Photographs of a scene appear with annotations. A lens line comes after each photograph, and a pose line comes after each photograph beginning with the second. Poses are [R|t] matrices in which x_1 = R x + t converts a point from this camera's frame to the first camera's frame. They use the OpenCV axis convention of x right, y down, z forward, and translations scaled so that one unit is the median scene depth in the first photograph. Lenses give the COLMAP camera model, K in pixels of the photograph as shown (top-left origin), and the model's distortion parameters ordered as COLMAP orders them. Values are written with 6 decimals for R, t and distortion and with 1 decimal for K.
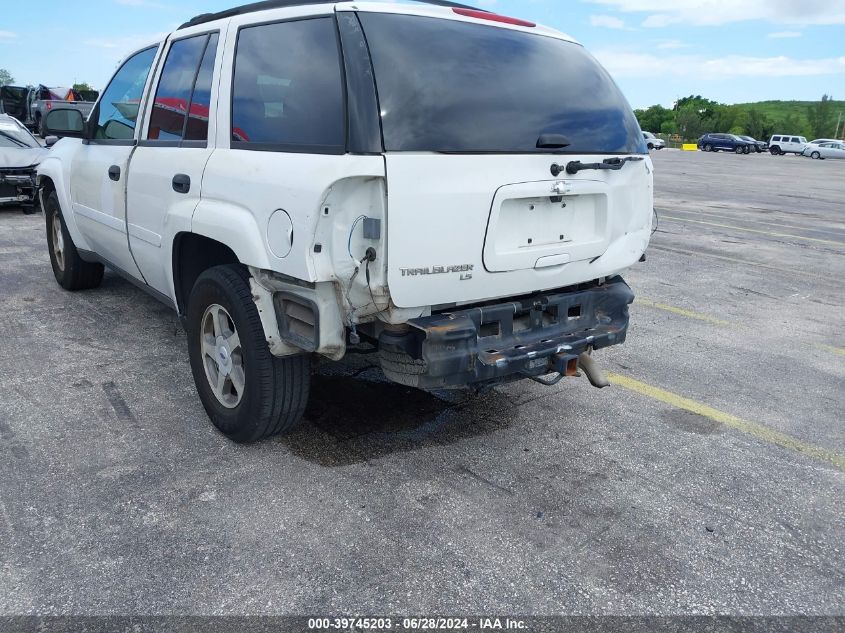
lens RADIAL K [[657.5, 0, 425.1], [0, 657.5, 325.2], [0, 0, 1]] dist [0.121610, 0.001234]
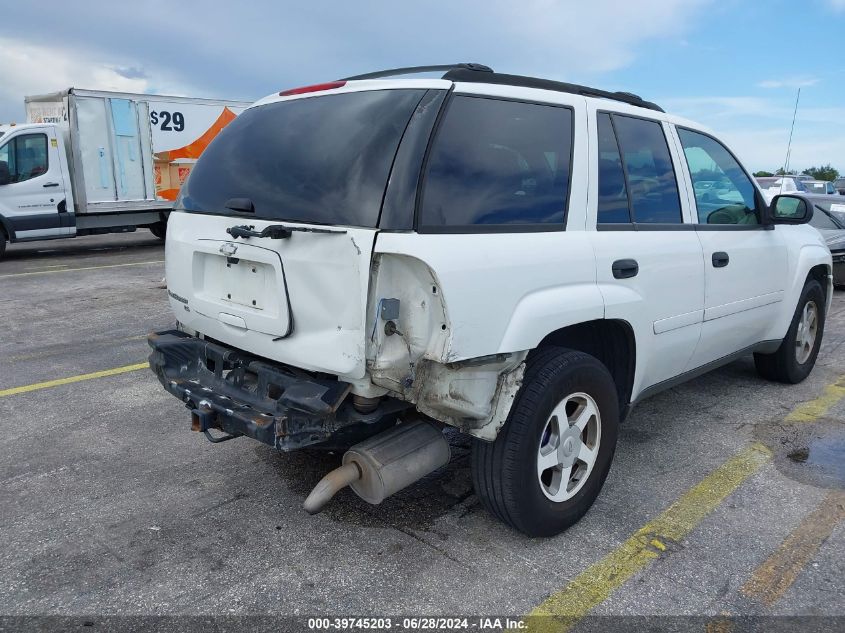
lens RADIAL K [[657.5, 0, 425.1], [0, 657.5, 325.2], [0, 0, 1]] dist [0.121610, 0.001234]
pose [[0.113405, 0.174472, -0.978110, 1.260968], [-0.298693, 0.944907, 0.133918, -0.324929], [0.947588, 0.276967, 0.159270, 1.158253]]
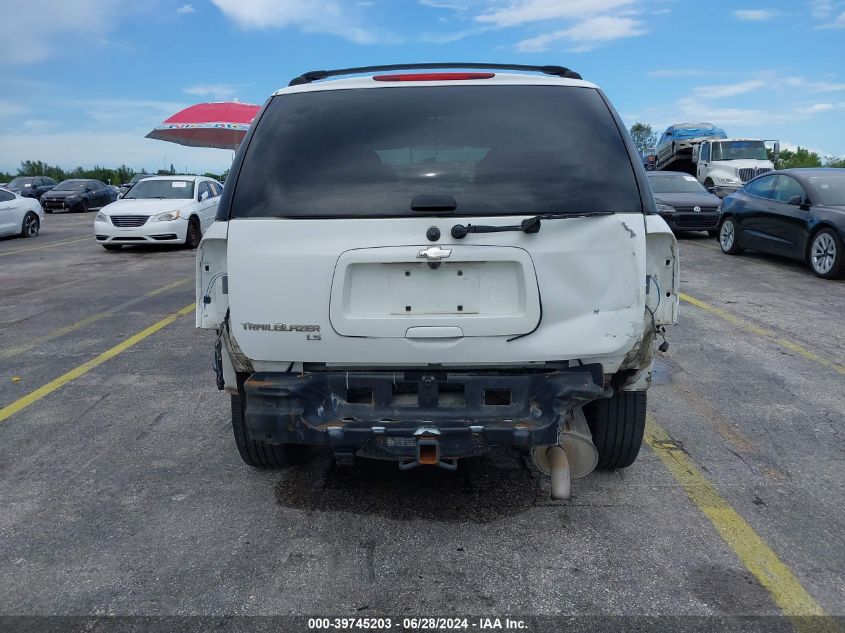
lens RADIAL K [[670.1, 0, 422.5], [0, 670.1, 316.5], [0, 0, 1]] dist [0.074162, -0.092475]
pose [[0.763657, 0.077714, -0.640927, 0.789814], [-0.144746, 0.988067, -0.052658, -0.070893], [0.629187, 0.132984, 0.765793, 0.298847]]
